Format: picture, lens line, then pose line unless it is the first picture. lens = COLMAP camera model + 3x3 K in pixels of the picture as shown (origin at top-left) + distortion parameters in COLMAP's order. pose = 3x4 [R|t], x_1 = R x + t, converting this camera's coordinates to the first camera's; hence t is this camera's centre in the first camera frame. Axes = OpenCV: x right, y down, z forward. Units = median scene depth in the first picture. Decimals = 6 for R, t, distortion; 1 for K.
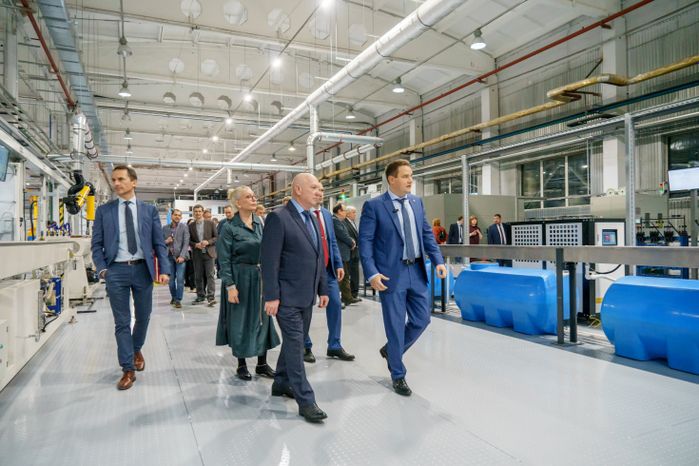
lens RADIAL K [[471.0, 0, 335.7], [0, 471.0, 230.8], [0, 0, 1]] dist [0.000555, 0.000243]
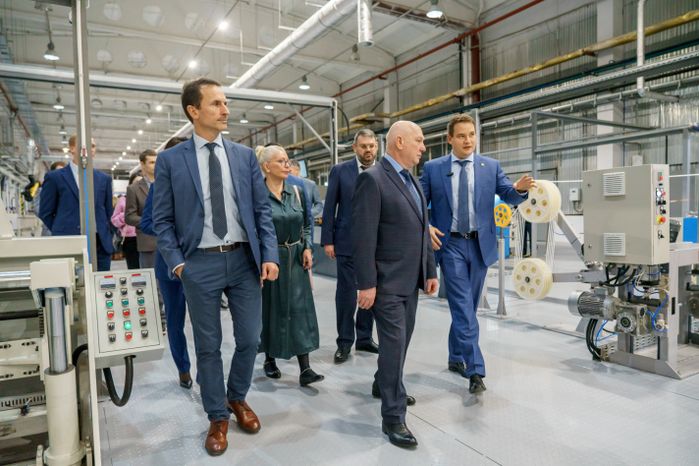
lens RADIAL K [[482.3, 0, 348.3], [0, 482.3, 251.4], [0, 0, 1]] dist [-0.005046, 0.000763]
pose [[0.993382, -0.023248, 0.112476, 0.146360], [0.012842, 0.995642, 0.092373, -0.005276], [-0.114133, -0.090317, 0.989352, -0.344325]]
